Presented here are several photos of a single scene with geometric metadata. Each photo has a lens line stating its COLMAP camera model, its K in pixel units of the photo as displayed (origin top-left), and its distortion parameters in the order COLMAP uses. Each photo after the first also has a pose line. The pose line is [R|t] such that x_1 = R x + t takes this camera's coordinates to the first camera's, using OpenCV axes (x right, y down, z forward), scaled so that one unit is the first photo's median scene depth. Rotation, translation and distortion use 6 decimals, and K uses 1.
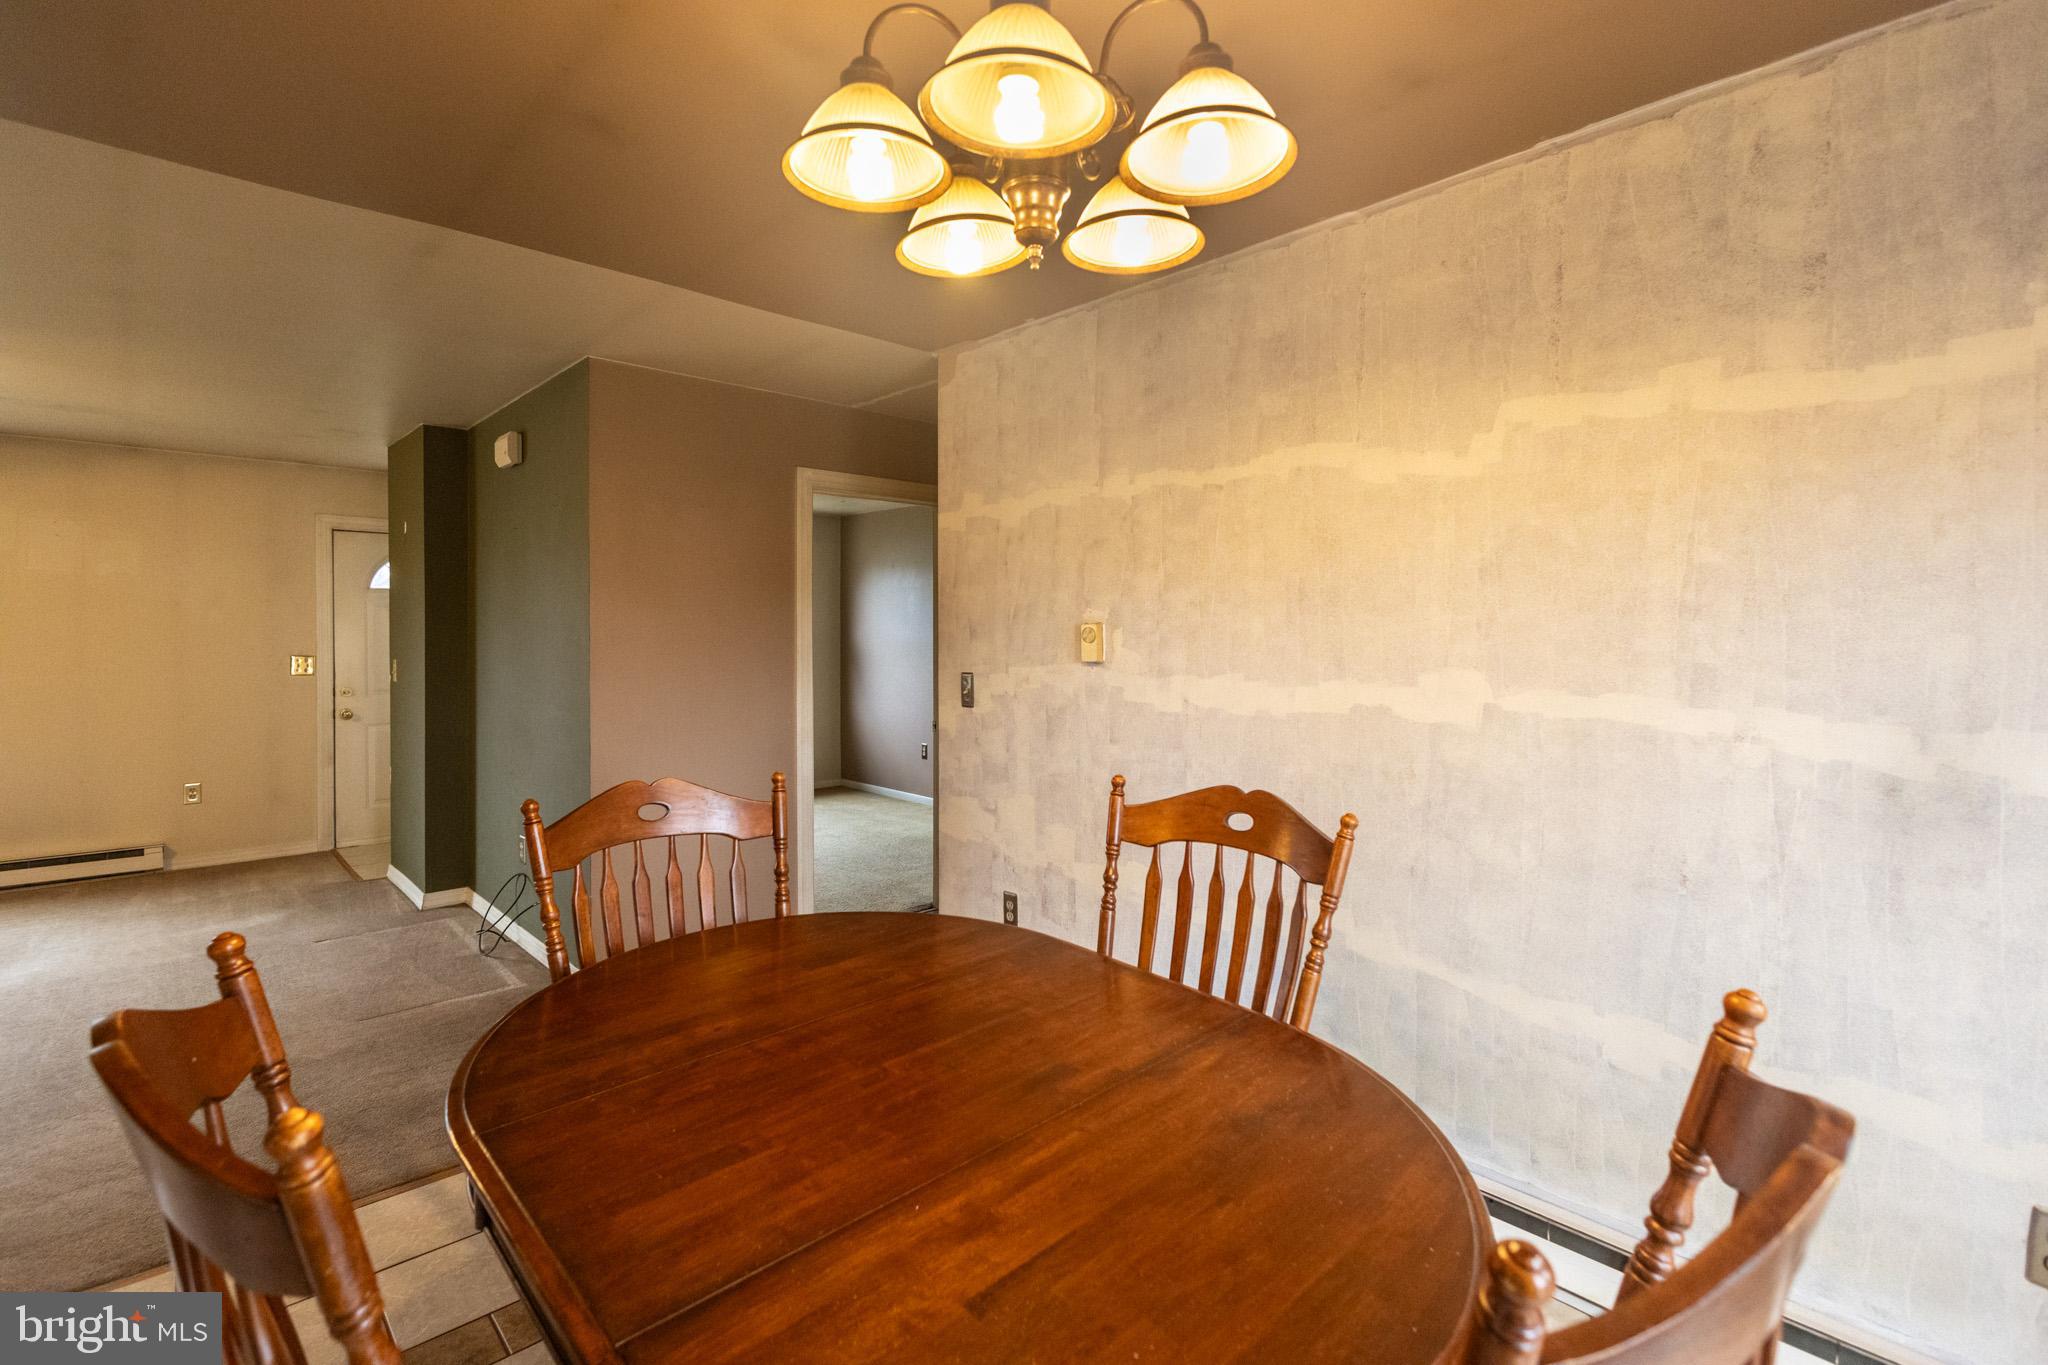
lens RADIAL K [[947.5, 0, 1020.3], [0, 947.5, 647.9], [0, 0, 1]] dist [0.000005, -0.000007]
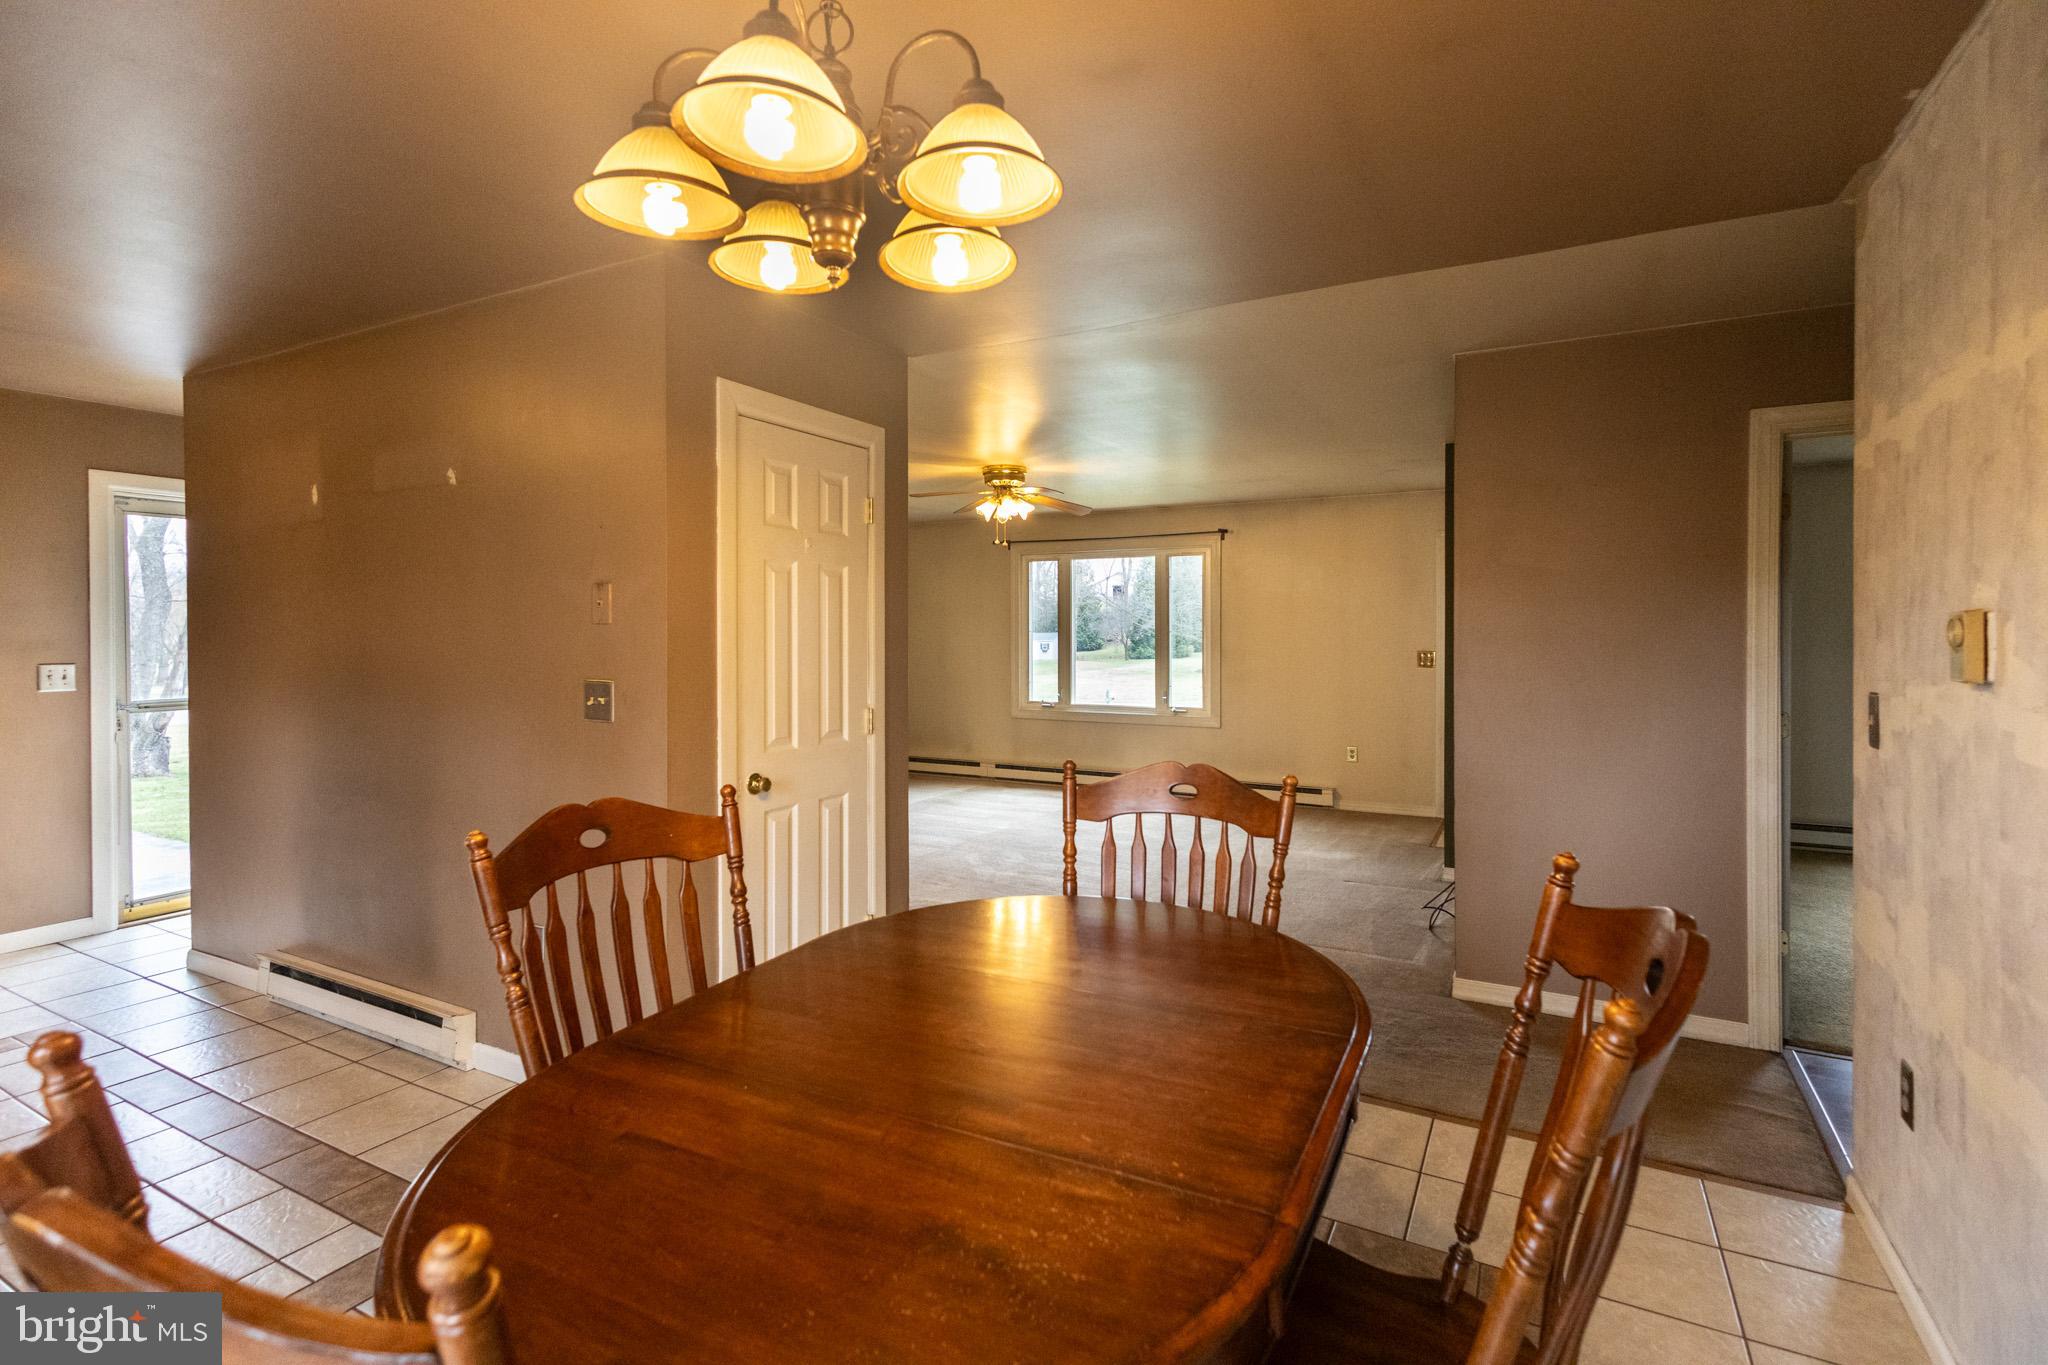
lens RADIAL K [[940.6, 0, 1055.9], [0, 940.6, 644.0], [0, 0, 1]] dist [0.002431, 0.000392]
pose [[0.336513, 0.010676, -0.941618, 0.391307], [-0.013523, 0.999887, 0.006504, -0.003252], [0.941582, 0.010545, 0.336619, 0.313580]]
